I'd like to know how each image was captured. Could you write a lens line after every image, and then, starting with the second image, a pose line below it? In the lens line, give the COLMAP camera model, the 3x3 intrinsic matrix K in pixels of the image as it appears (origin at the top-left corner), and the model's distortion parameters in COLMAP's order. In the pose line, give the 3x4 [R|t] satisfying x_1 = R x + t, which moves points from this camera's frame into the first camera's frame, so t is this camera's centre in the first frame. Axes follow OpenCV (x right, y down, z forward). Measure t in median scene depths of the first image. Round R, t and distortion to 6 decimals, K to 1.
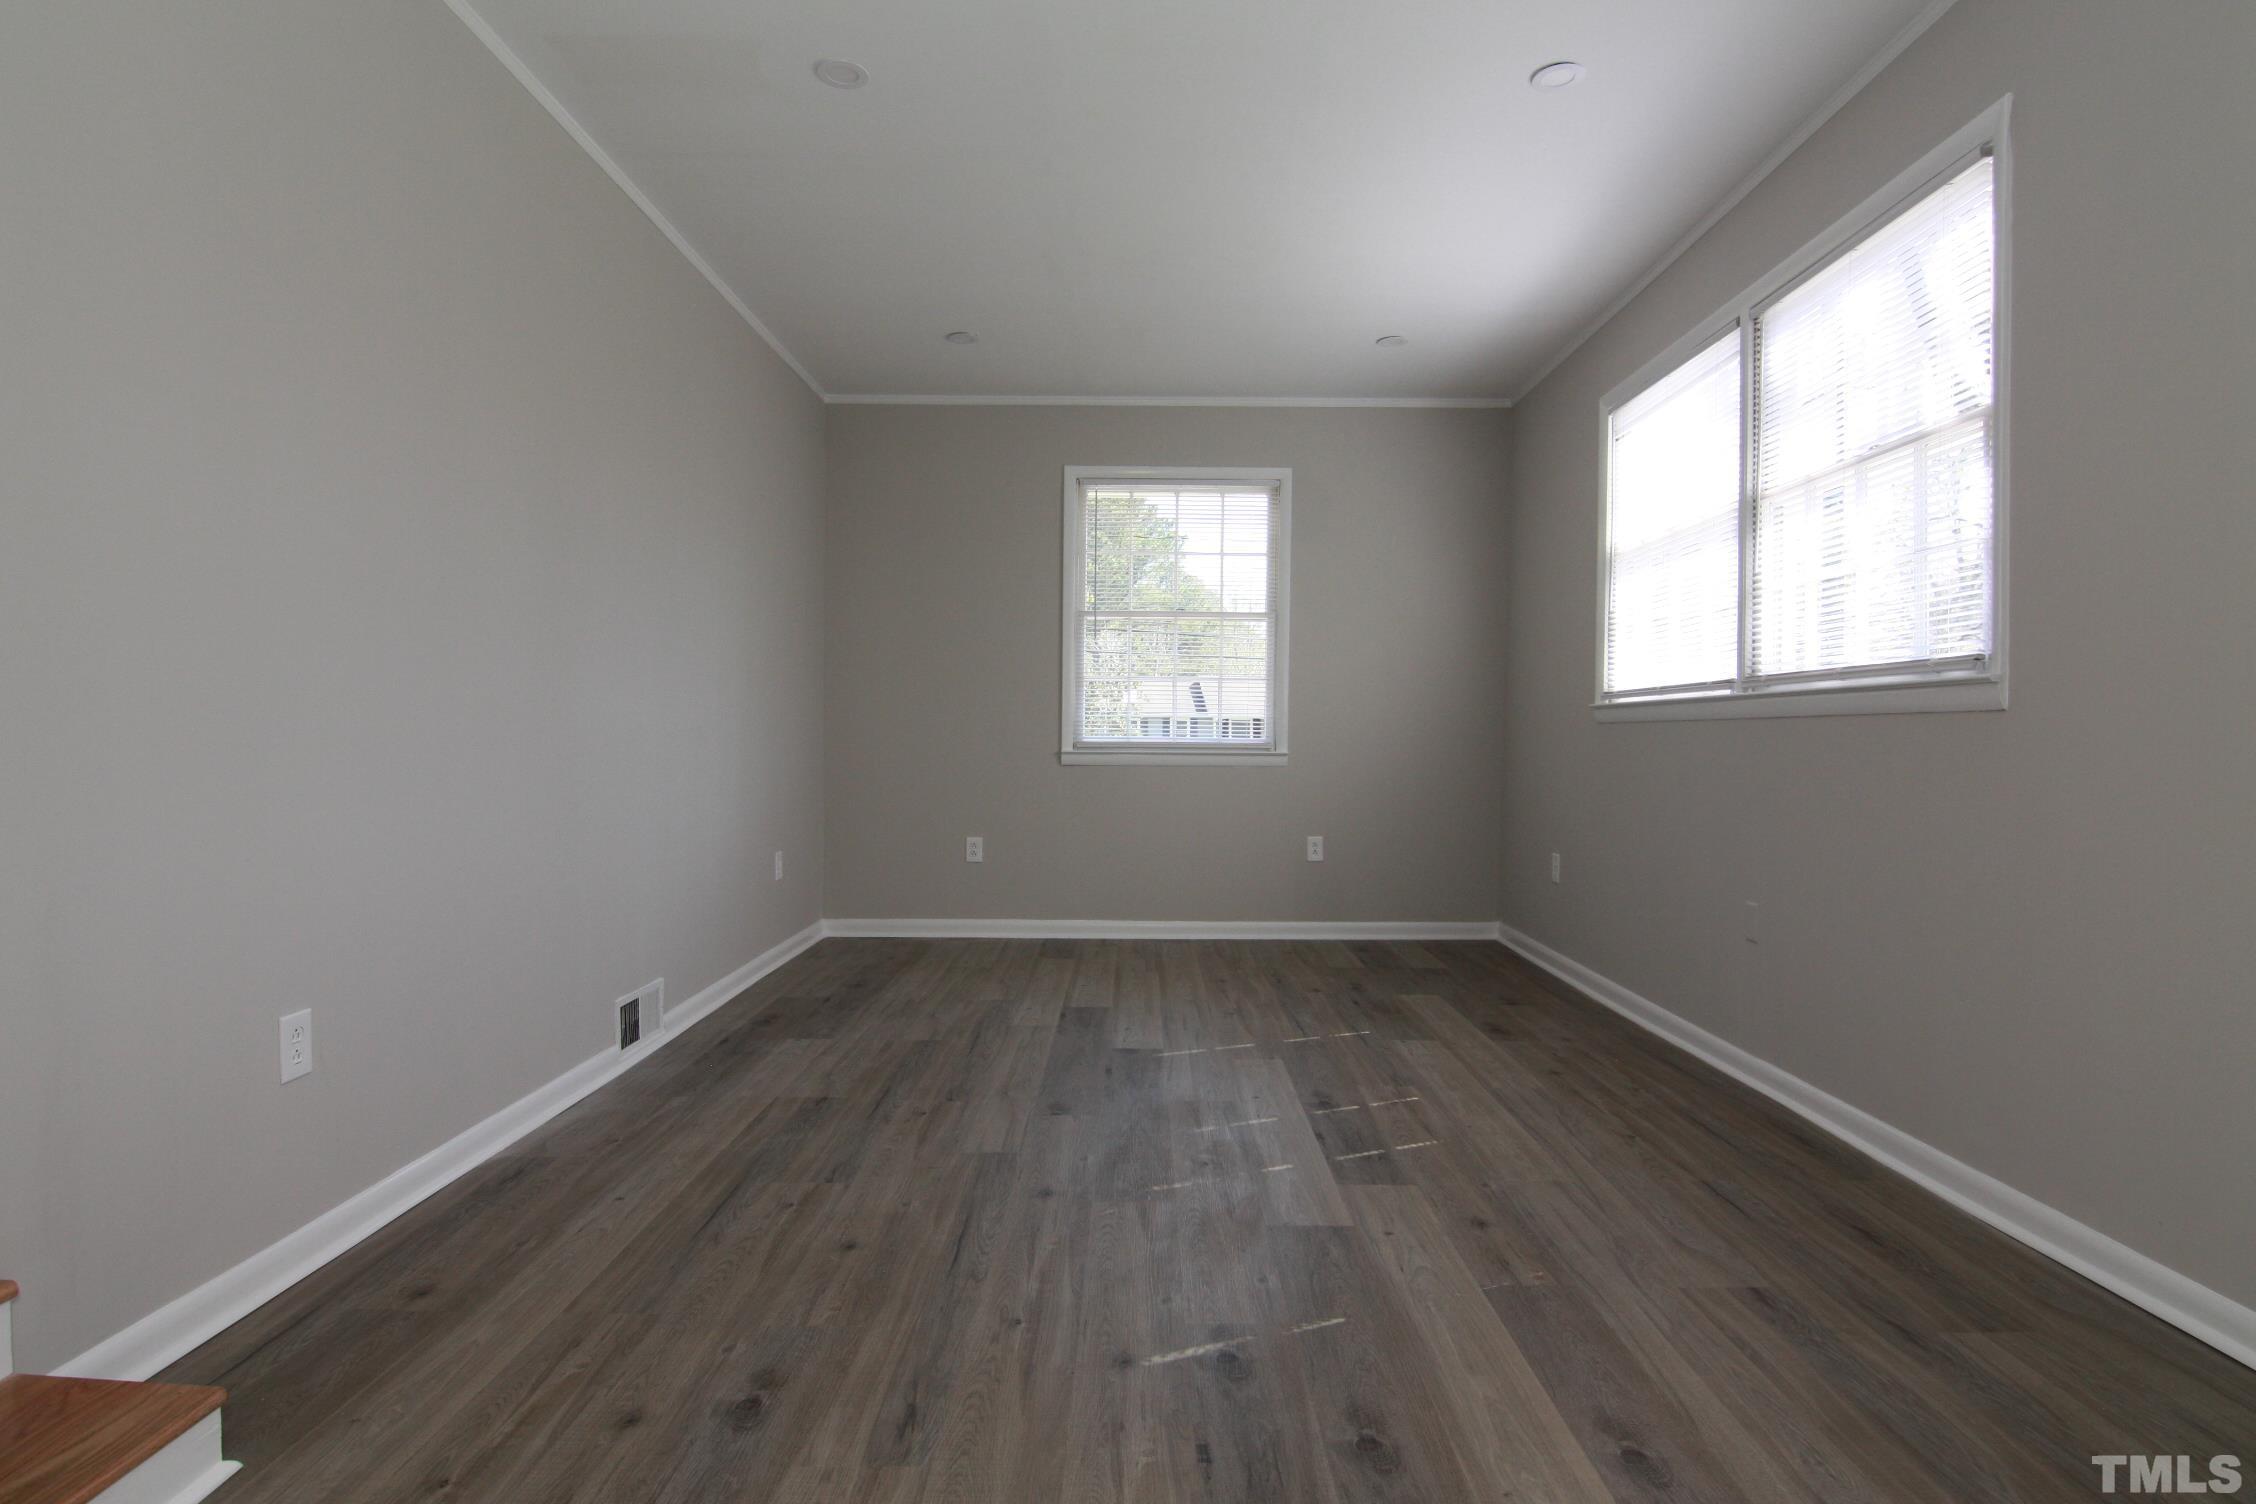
lens RADIAL K [[1154.6, 0, 1129.3], [0, 1154.6, 742.8], [0, 0, 1]] dist [-0.012463, -0.005473]
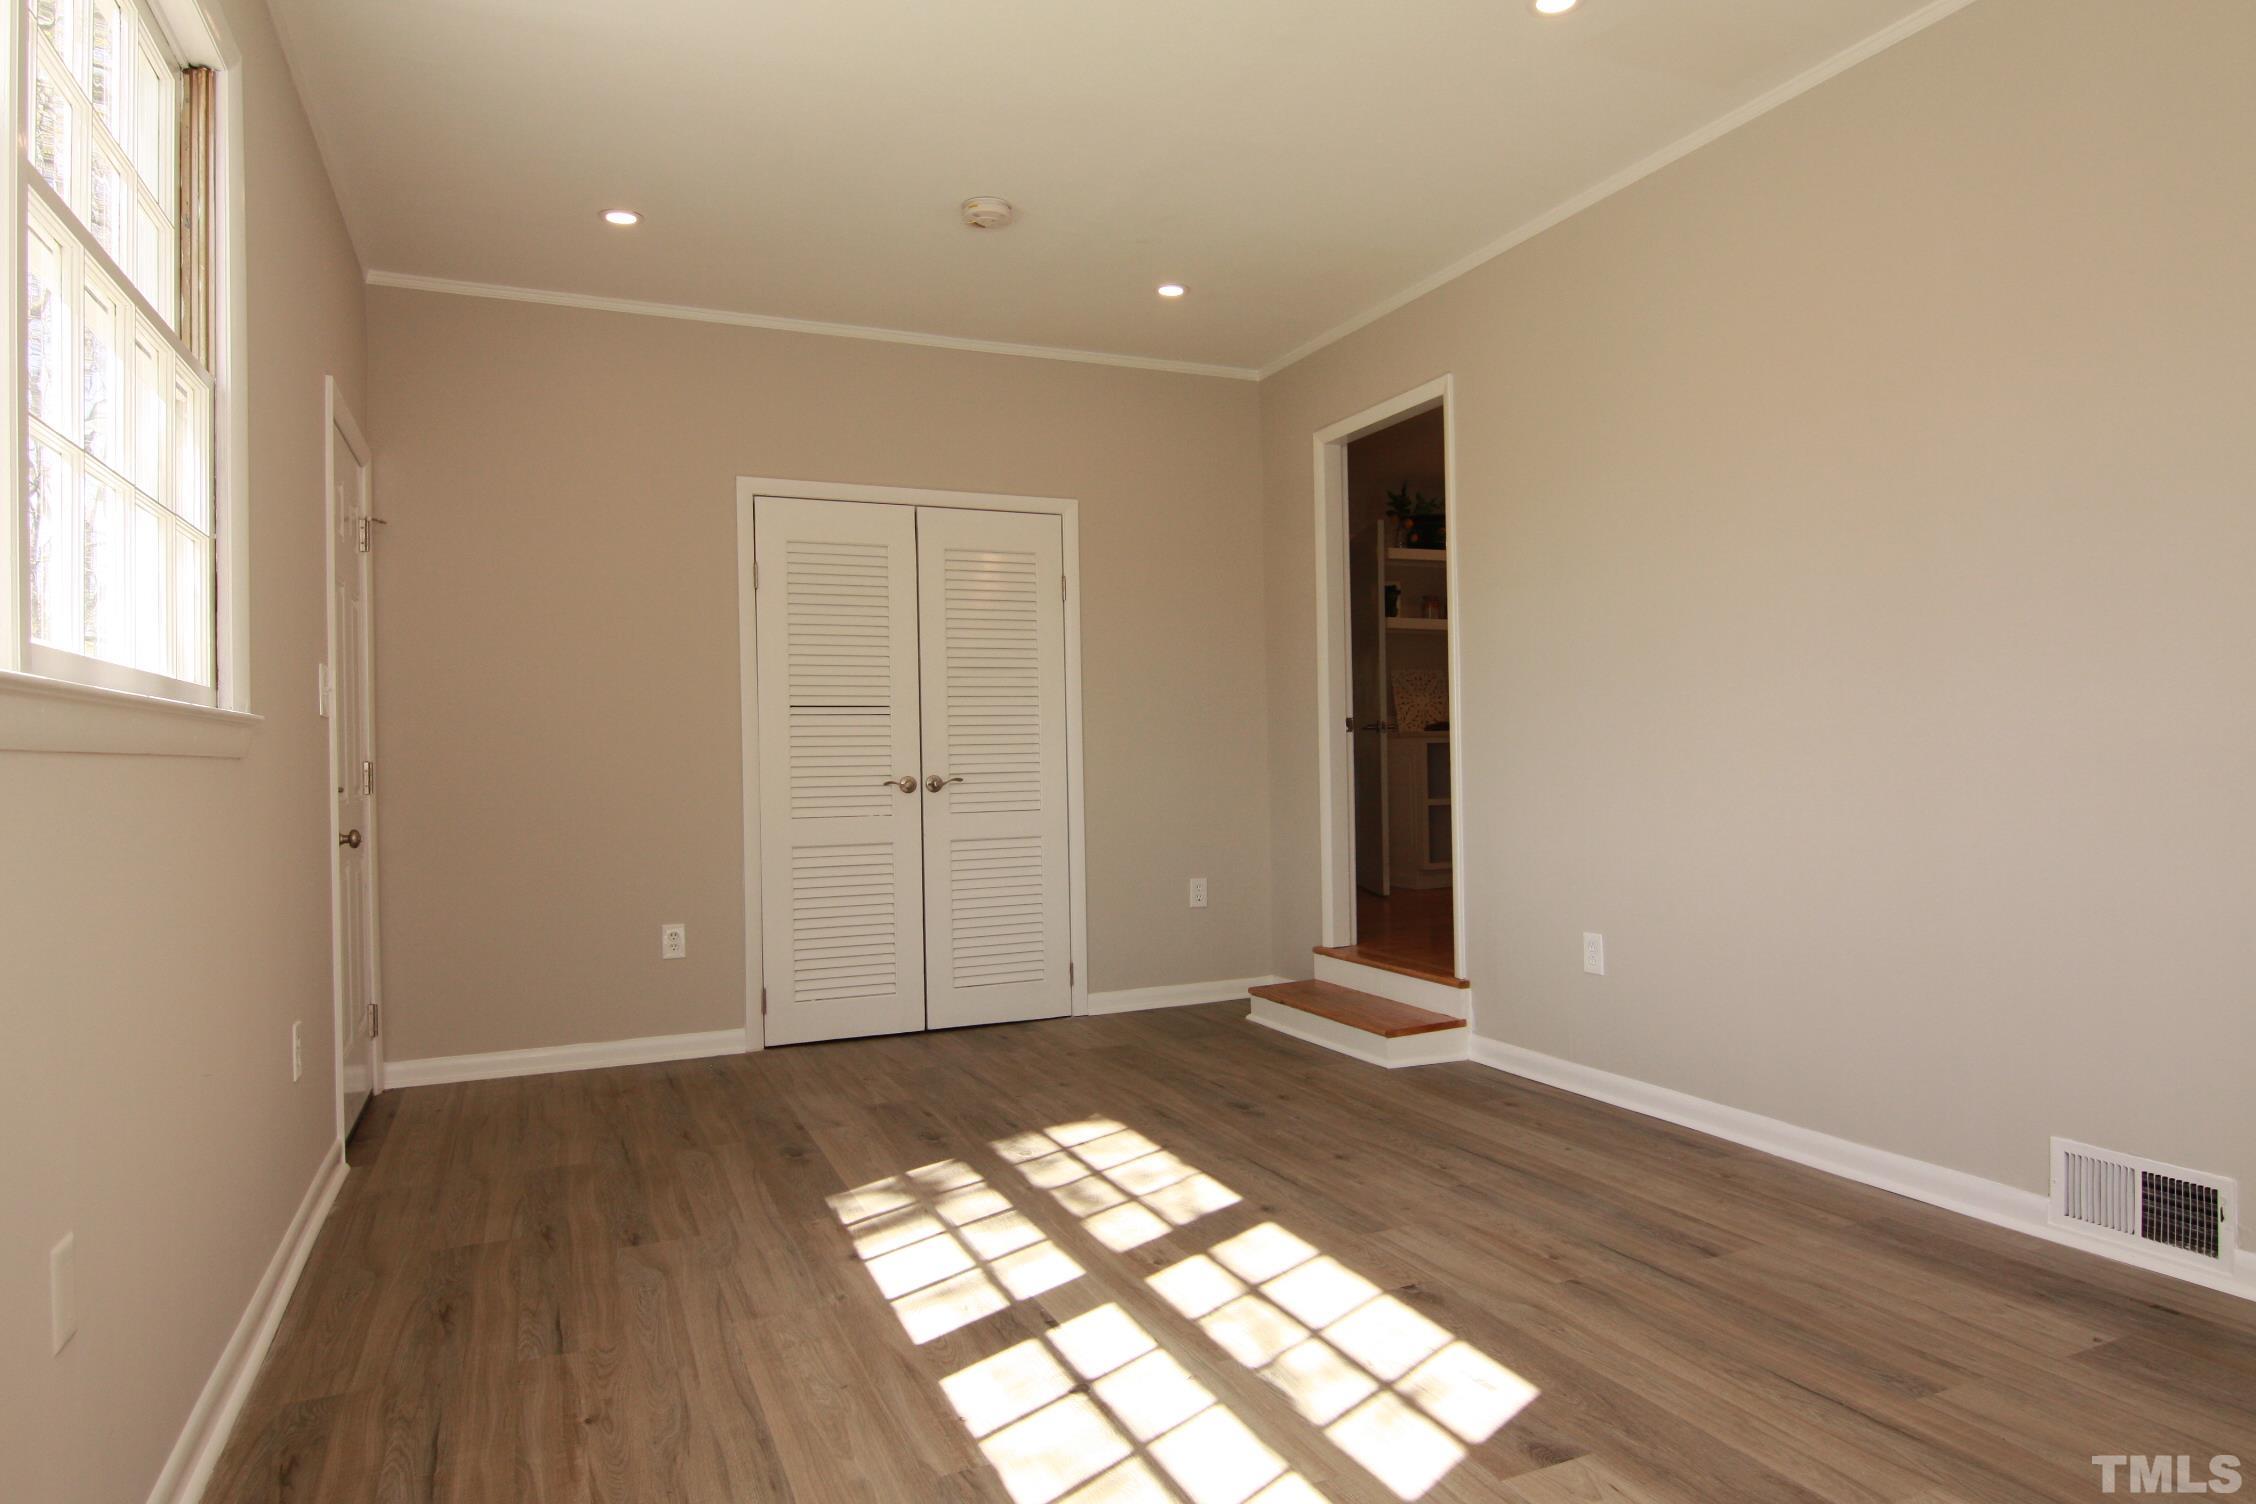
lens RADIAL K [[1339.3, 0, 1125.1], [0, 1339.3, 762.3], [0, 0, 1]] dist [-0.007775, -0.002963]
pose [[-0.912386, 0.015749, -0.409028, 0.510757], [0.014255, 0.999876, 0.006699, -0.019725], [0.409083, 0.000281, -0.912497, 1.970023]]
